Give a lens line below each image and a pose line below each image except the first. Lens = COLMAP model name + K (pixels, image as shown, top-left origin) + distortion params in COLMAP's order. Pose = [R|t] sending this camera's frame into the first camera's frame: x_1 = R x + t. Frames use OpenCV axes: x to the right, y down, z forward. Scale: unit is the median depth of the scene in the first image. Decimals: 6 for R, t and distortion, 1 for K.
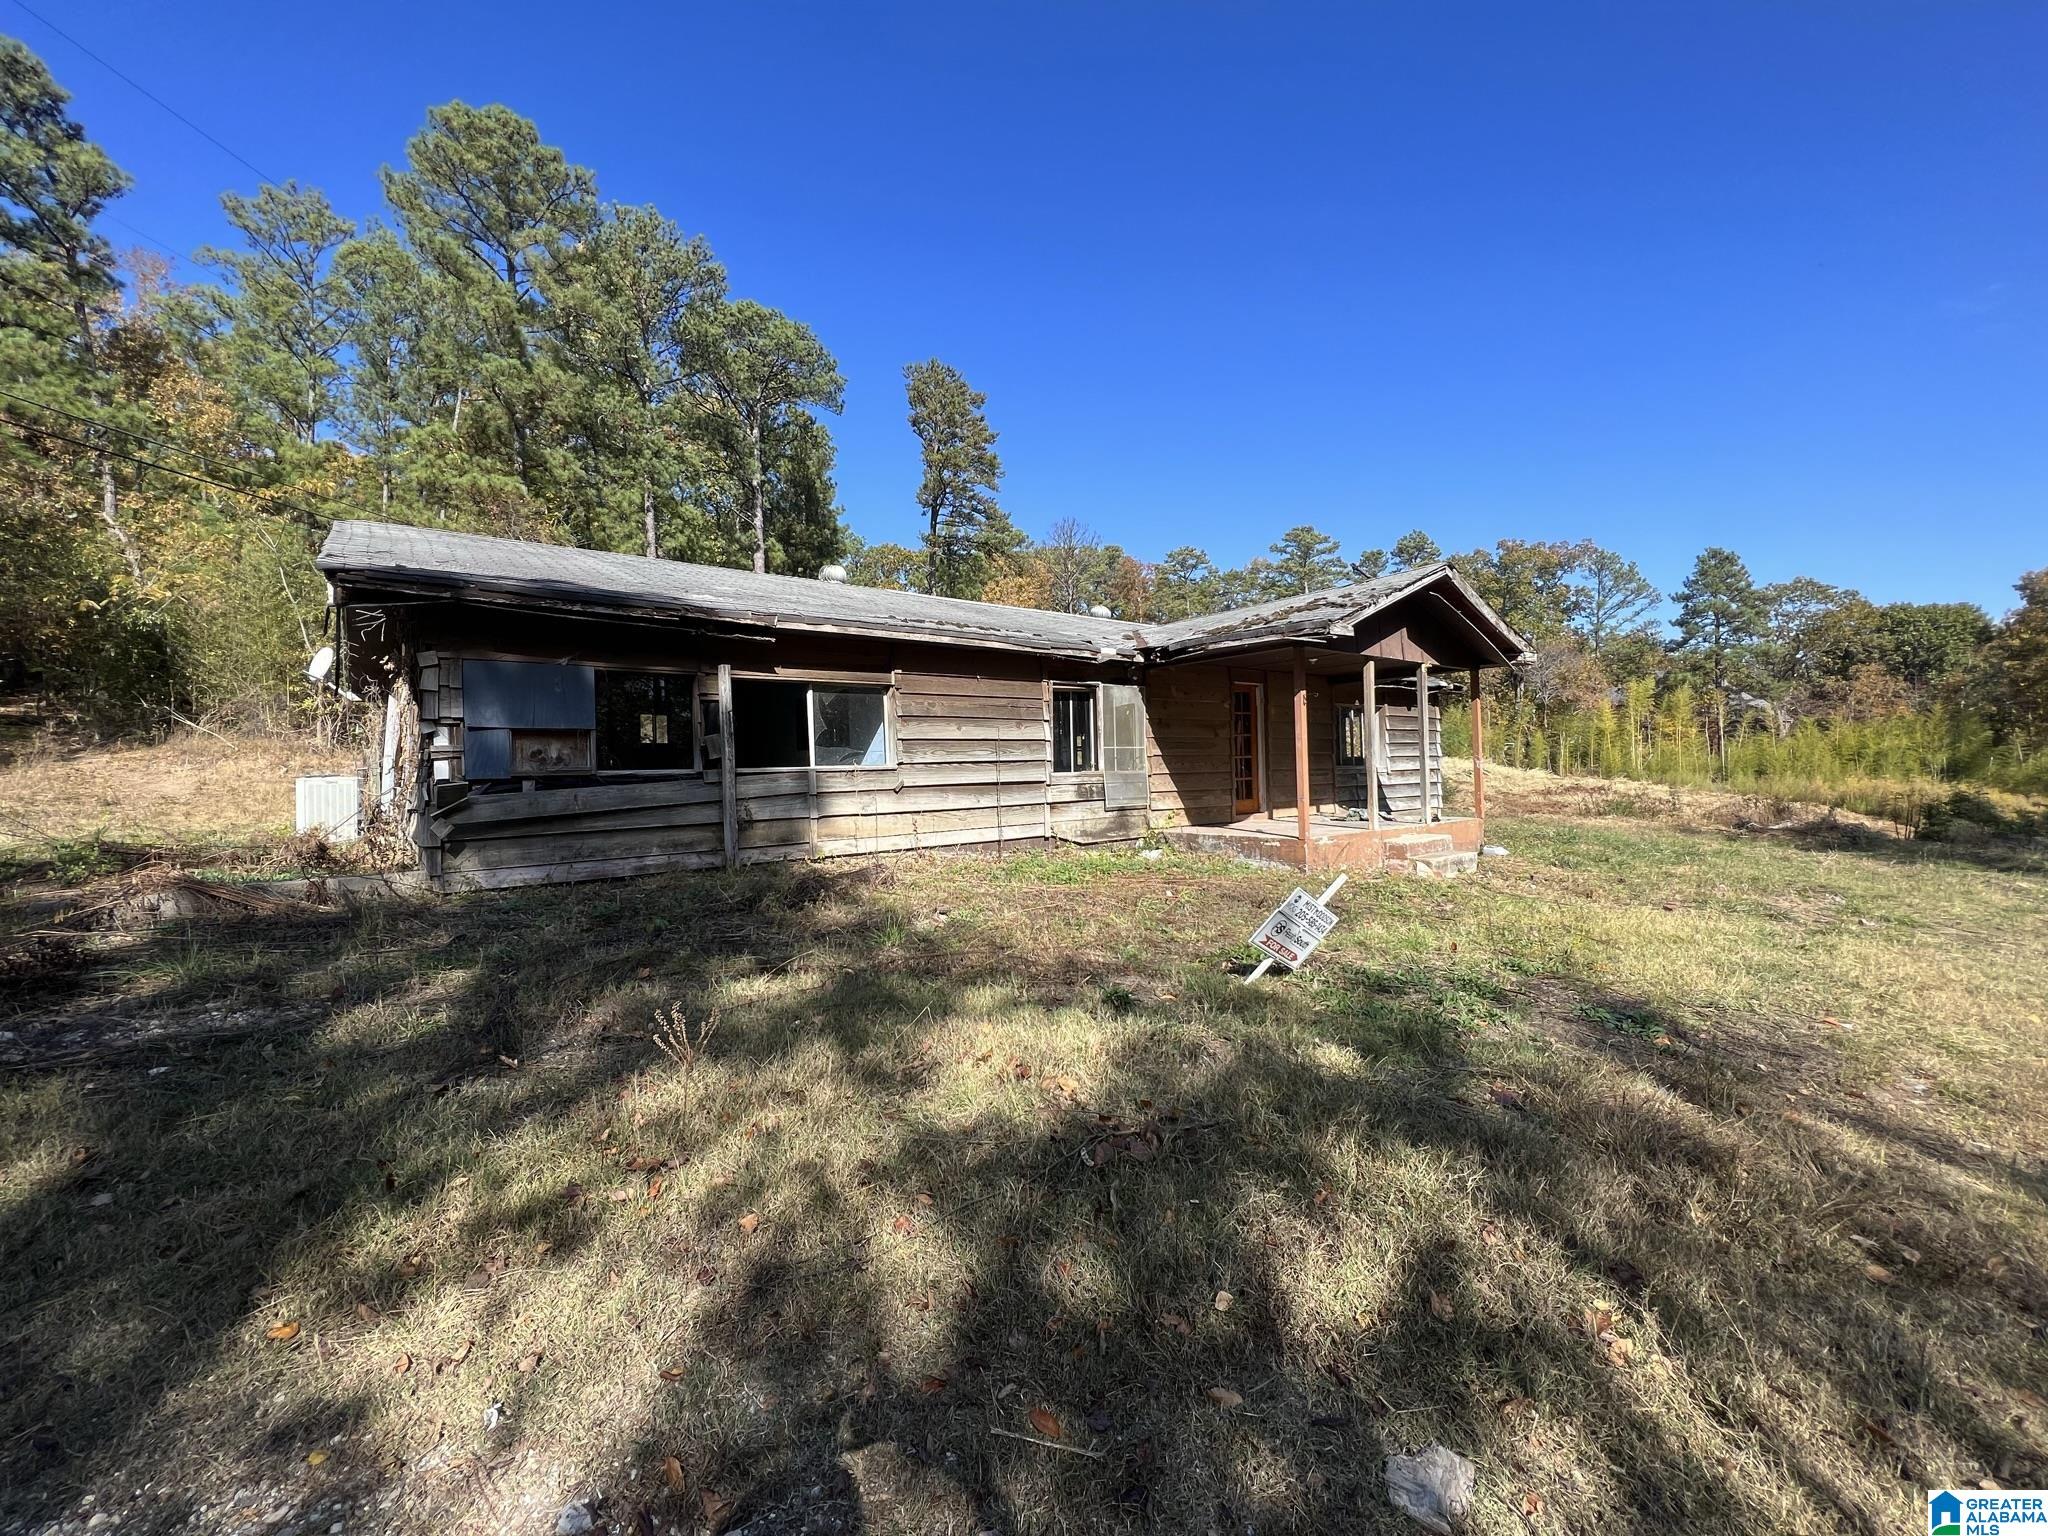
lens RADIAL K [[819.8, 0, 1017.0], [0, 819.8, 764.1], [0, 0, 1]] dist [0.000003, 0.000164]
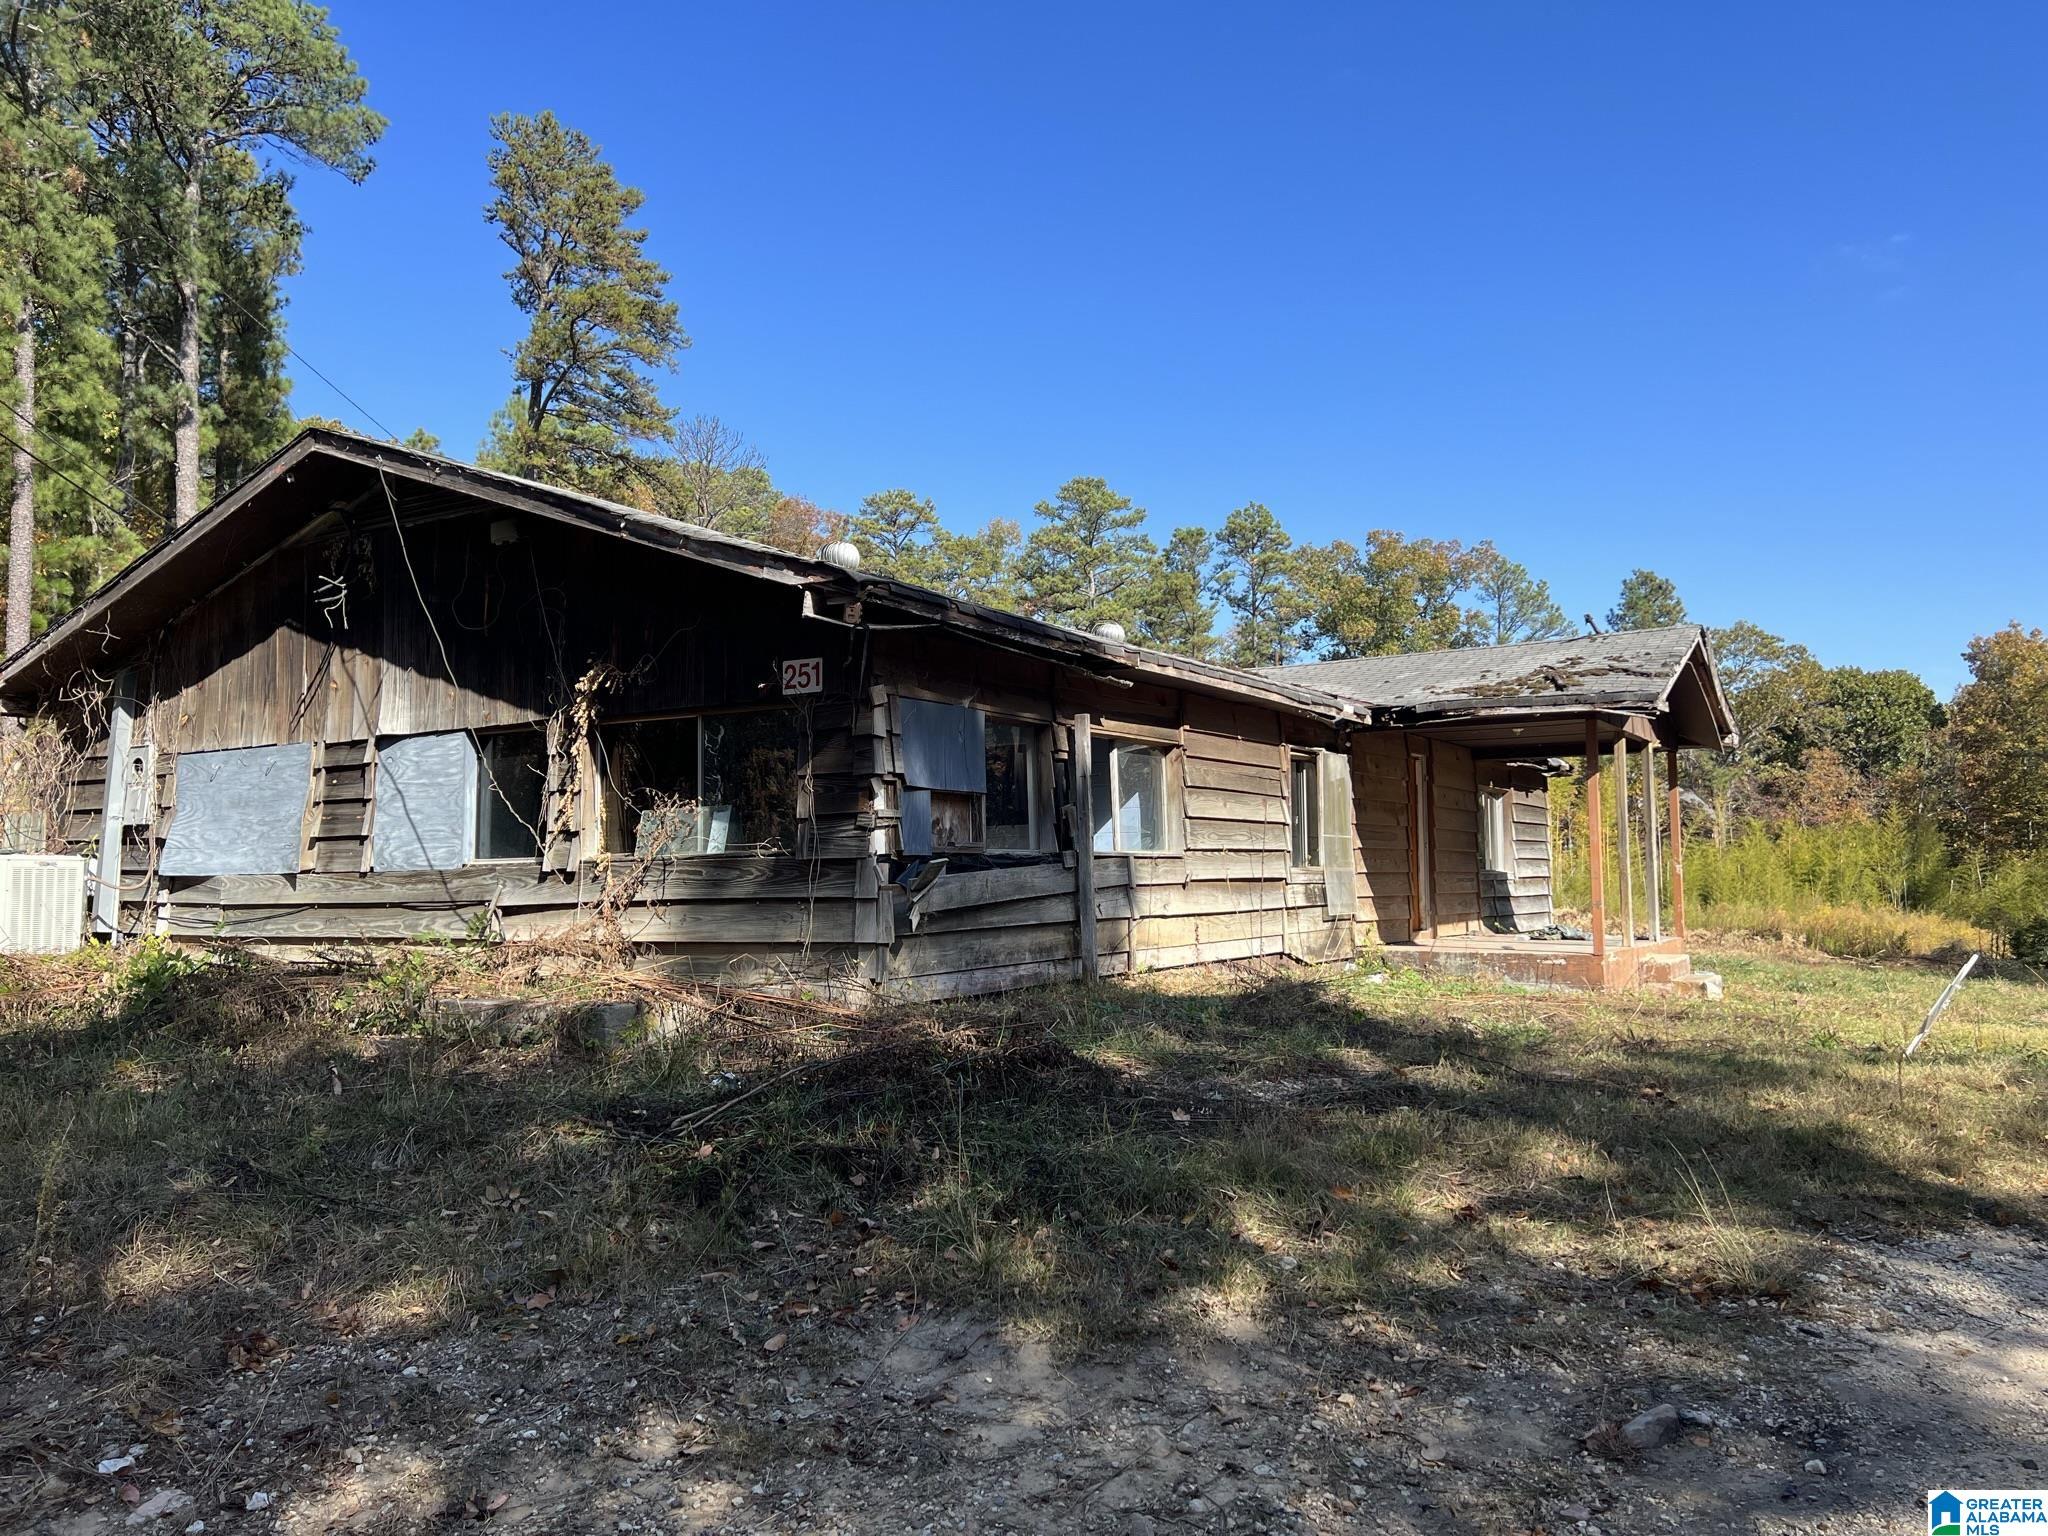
lens RADIAL K [[1532.9, 0, 1036.4], [0, 1532.9, 777.6], [0, 0, 1]] dist [0.061817, -0.067505]
pose [[0.935018, 0.038946, 0.352455, -0.087559], [-0.017430, 0.997797, -0.064016, 0.002942], [-0.354171, 0.053712, 0.933637, -0.030161]]
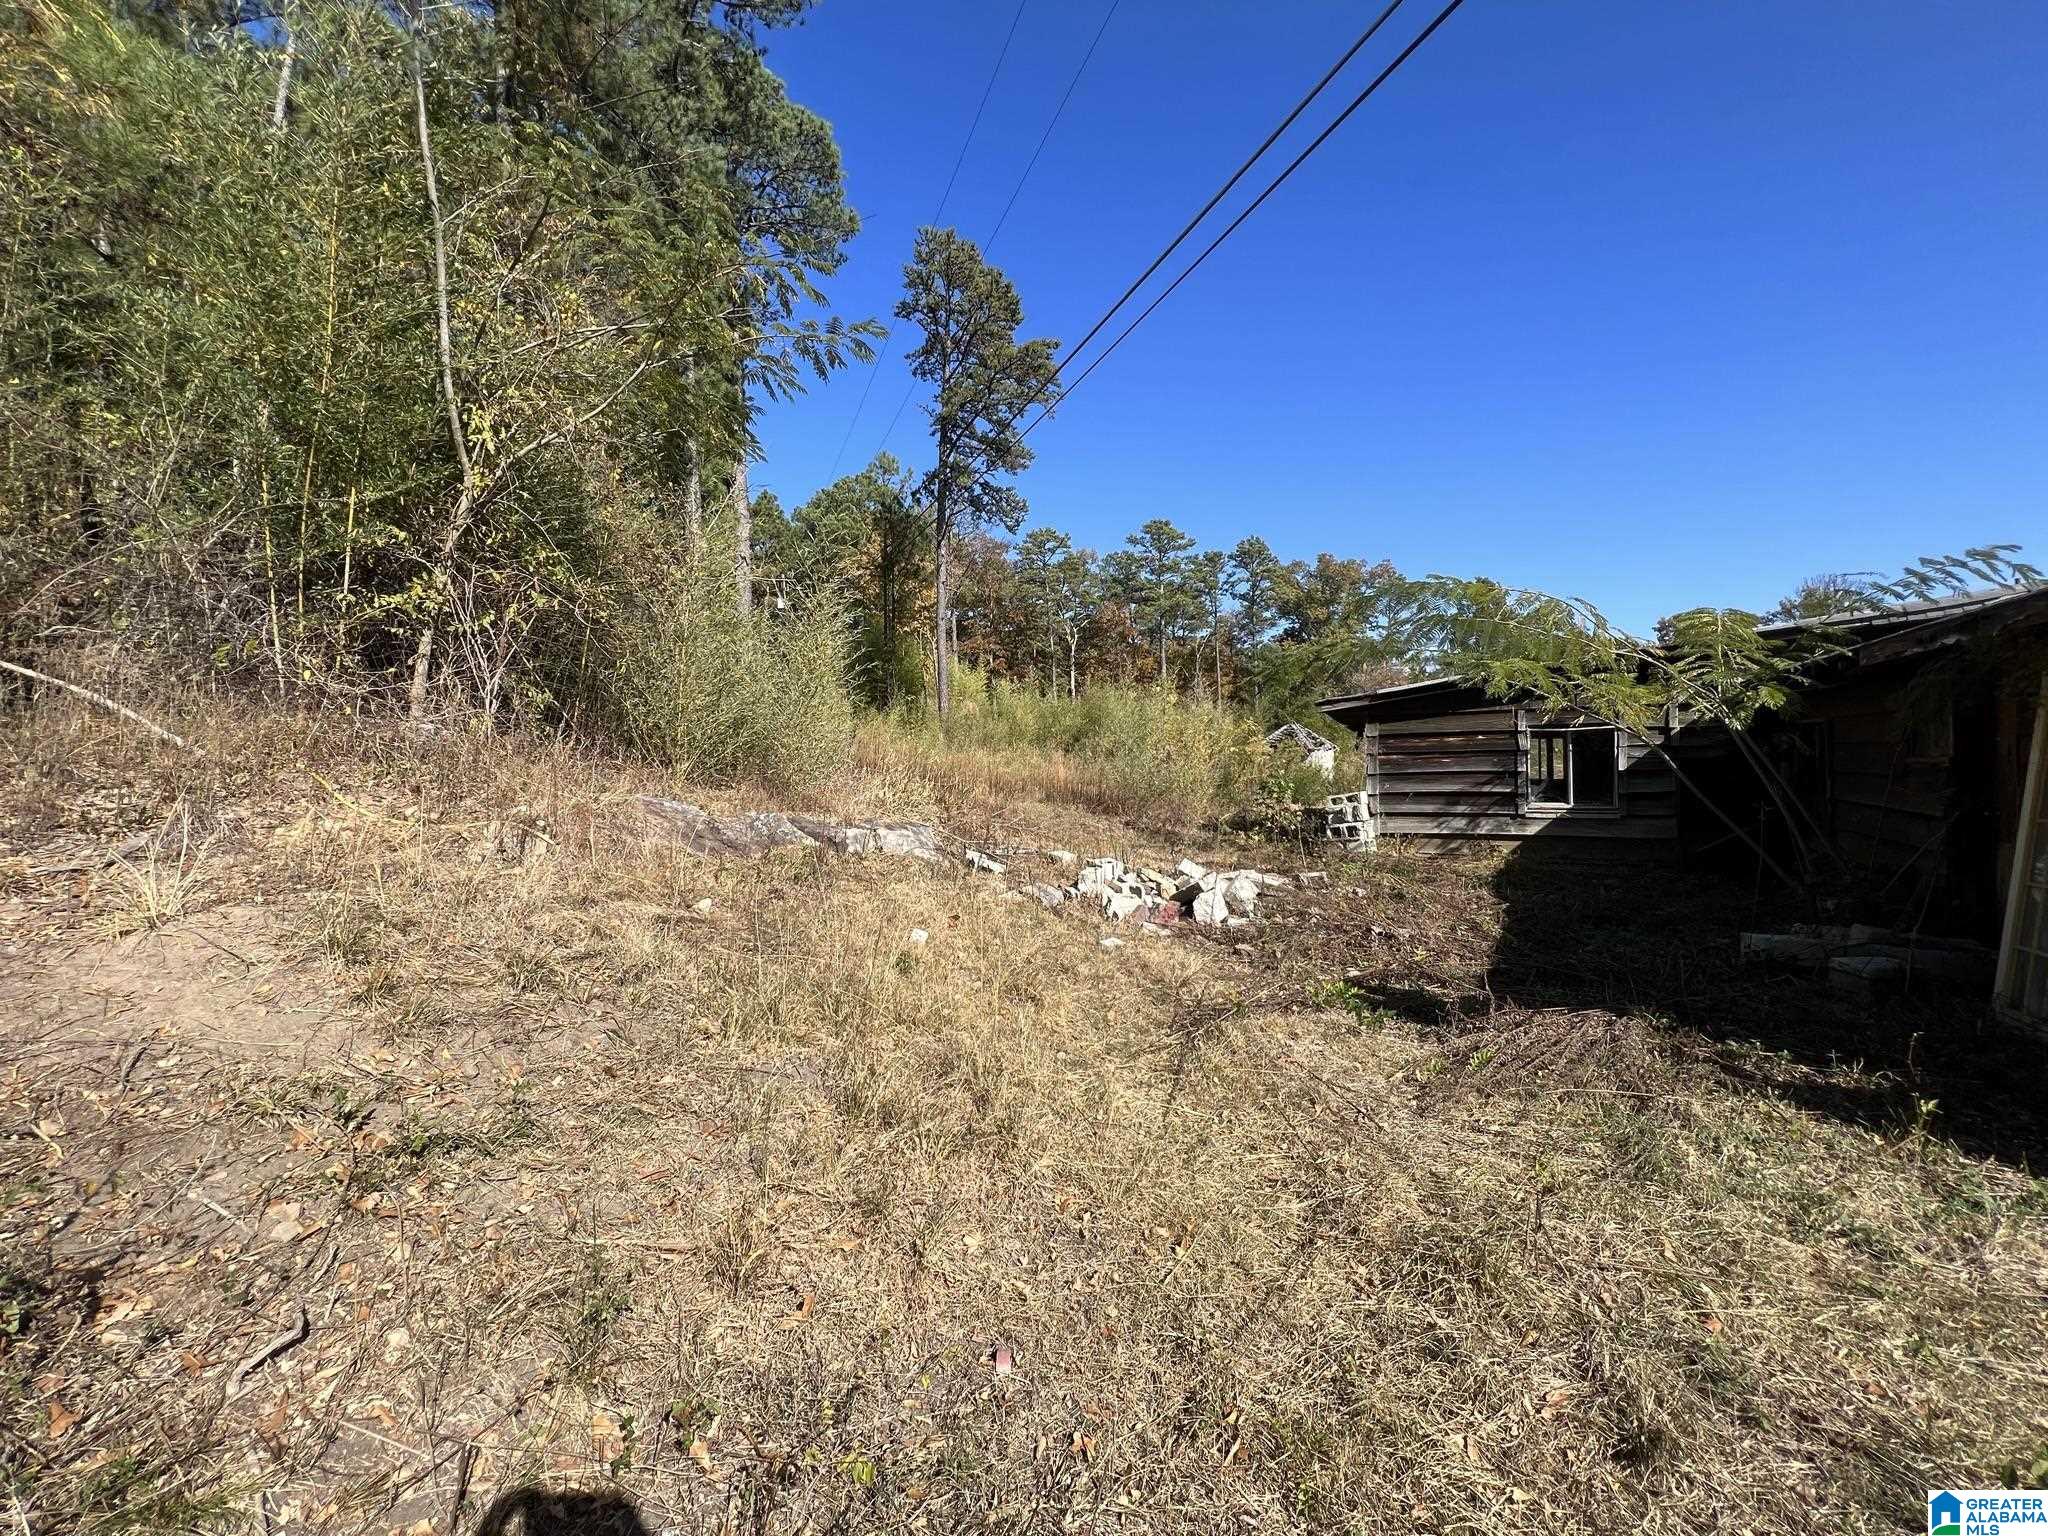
lens RADIAL K [[824.5, 0, 1016.2], [0, 824.5, 758.3], [0, 0, 1]] dist [-0.004707, 0.001780]
pose [[0.932634, 0.008039, 0.360735, -0.192298], [-0.009308, 0.999955, 0.001779, -0.004438], [-0.360704, -0.005017, 0.932667, 0.160556]]
